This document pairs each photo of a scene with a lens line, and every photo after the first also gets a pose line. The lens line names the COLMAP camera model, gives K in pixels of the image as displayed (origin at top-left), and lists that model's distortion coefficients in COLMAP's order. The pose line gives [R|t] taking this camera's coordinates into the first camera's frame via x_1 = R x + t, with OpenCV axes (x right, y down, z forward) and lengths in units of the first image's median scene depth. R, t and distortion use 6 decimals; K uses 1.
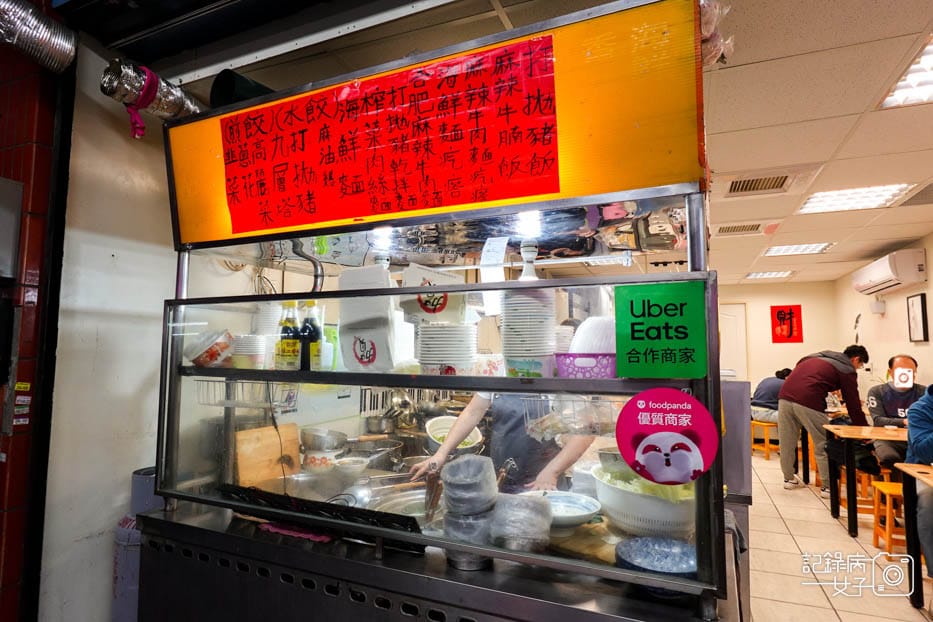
lens RADIAL K [[515.6, 0, 469.9], [0, 515.6, 314.4], [0, 0, 1]] dist [0.000333, -0.004736]
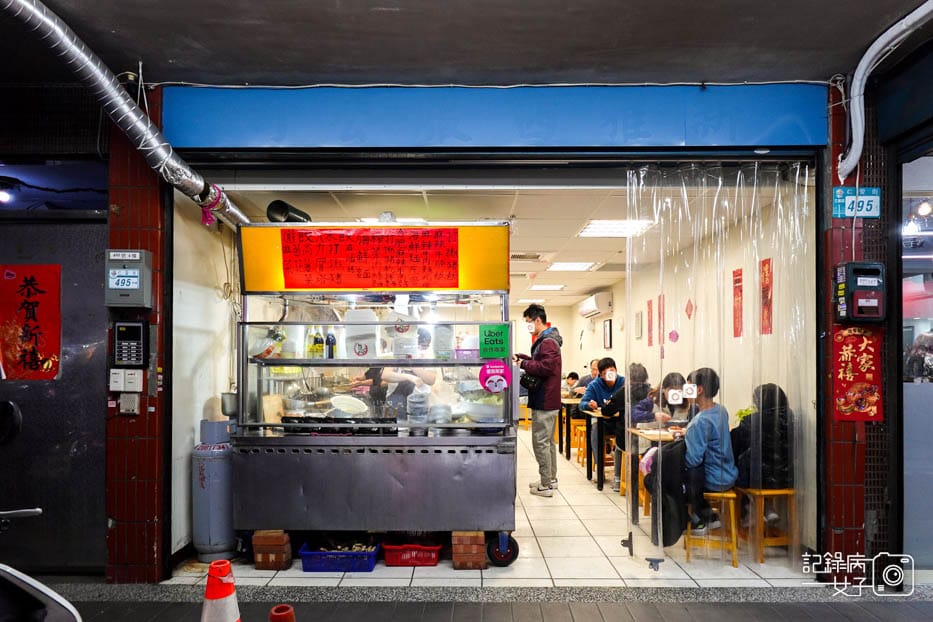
lens RADIAL K [[539.5, 0, 465.7], [0, 539.5, 359.0], [0, 0, 1]] dist [-0.002023, -0.000200]
pose [[0.918380, -0.005950, 0.395655, -0.356732], [-0.021056, 0.997736, 0.063878, -0.021253], [-0.395139, -0.066996, 0.916175, -0.627068]]
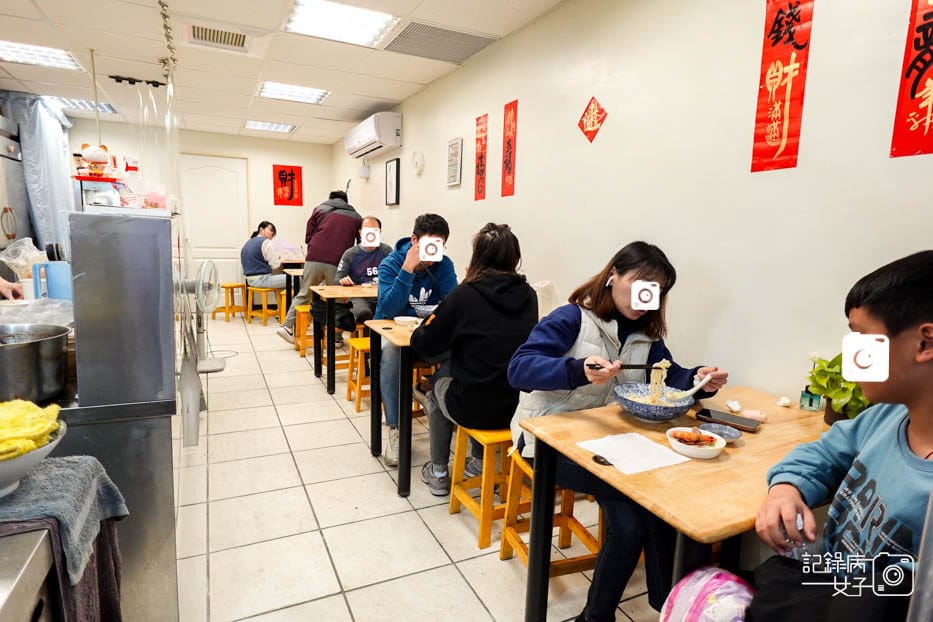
lens RADIAL K [[515.6, 0, 469.9], [0, 515.6, 314.4], [0, 0, 1]] dist [0.000333, -0.004736]
pose [[0.649027, -0.099732, 0.754200, 0.215990], [-0.090784, 0.974133, 0.206939, 0.057887], [-0.755330, -0.202778, 0.623184, 0.241098]]
